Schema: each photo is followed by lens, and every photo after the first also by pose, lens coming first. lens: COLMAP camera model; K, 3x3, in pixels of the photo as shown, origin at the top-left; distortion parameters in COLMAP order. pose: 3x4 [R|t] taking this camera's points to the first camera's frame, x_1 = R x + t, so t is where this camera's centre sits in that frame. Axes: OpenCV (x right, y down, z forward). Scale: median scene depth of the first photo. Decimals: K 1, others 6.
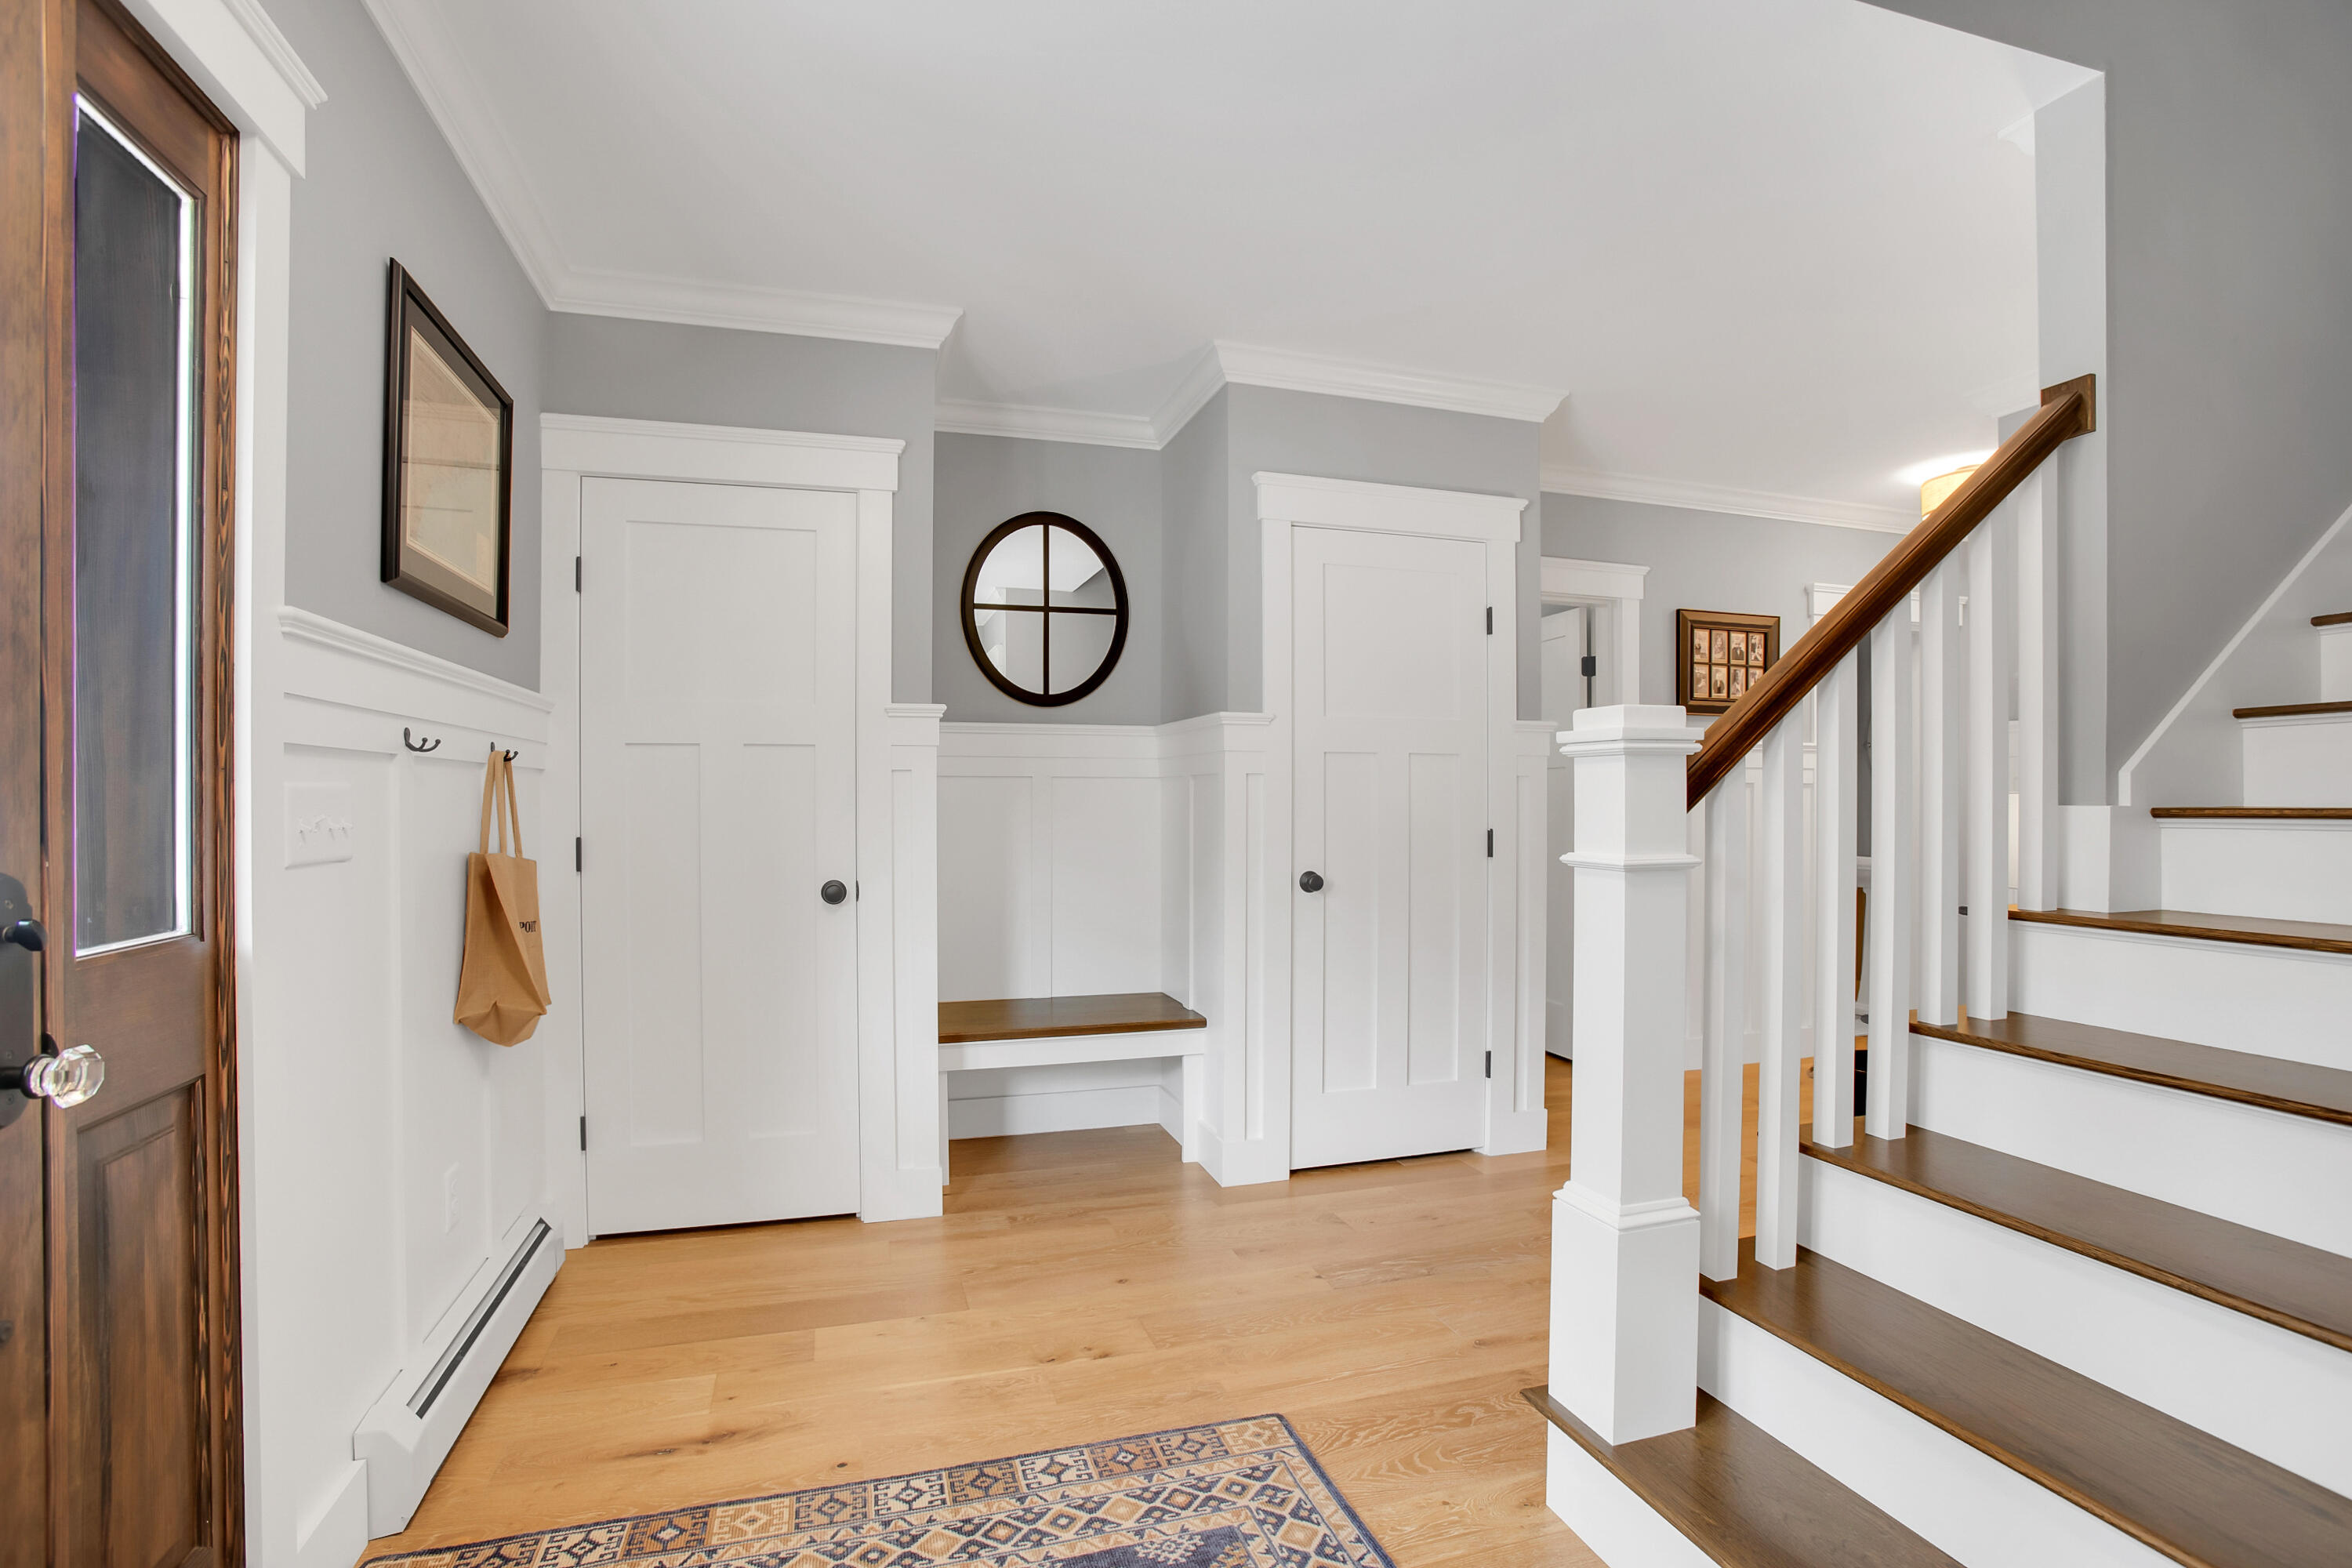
lens RADIAL K [[1073.3, 0, 1179.2], [0, 1073.3, 803.9], [0, 0, 1]] dist [-0.087837, 0.044802]
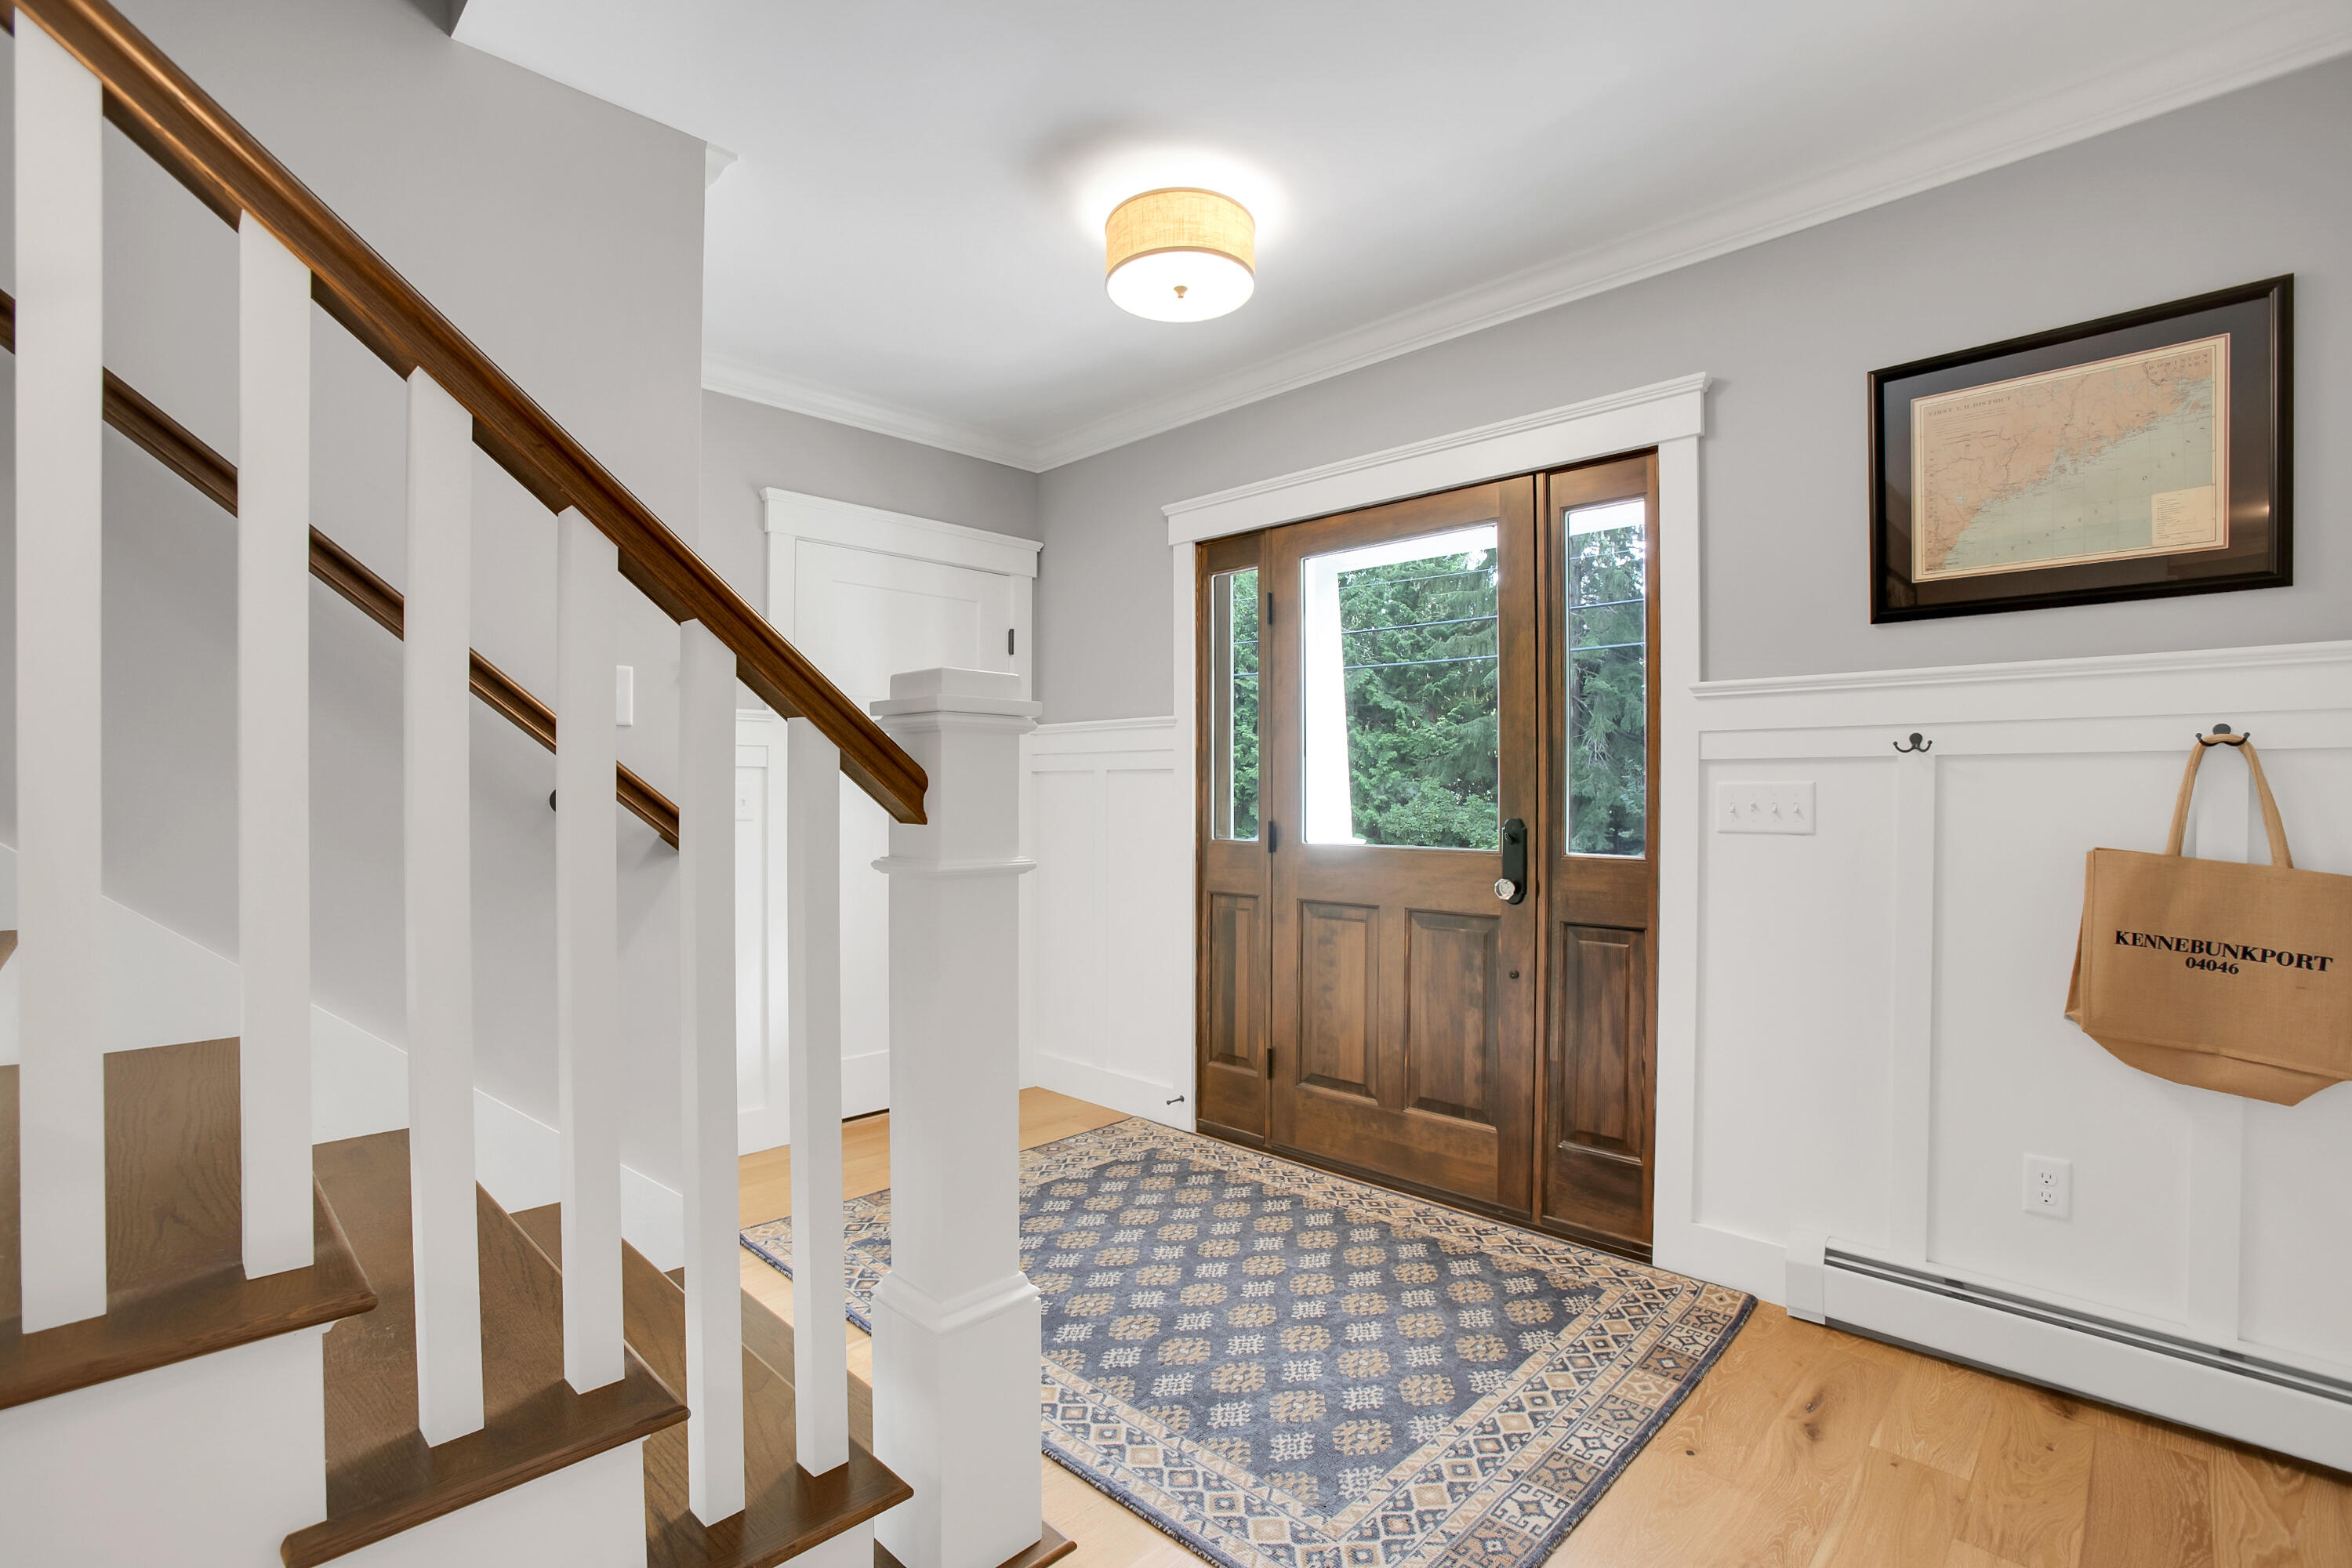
lens RADIAL K [[1073.3, 0, 1179.2], [0, 1073.3, 803.9], [0, 0, 1]] dist [-0.087837, 0.044802]
pose [[-0.875347, 0.005805, -0.483460, 0.650870], [0.002662, 0.999971, 0.007188, -0.013157], [0.483487, 0.005005, -0.875337, 1.763521]]
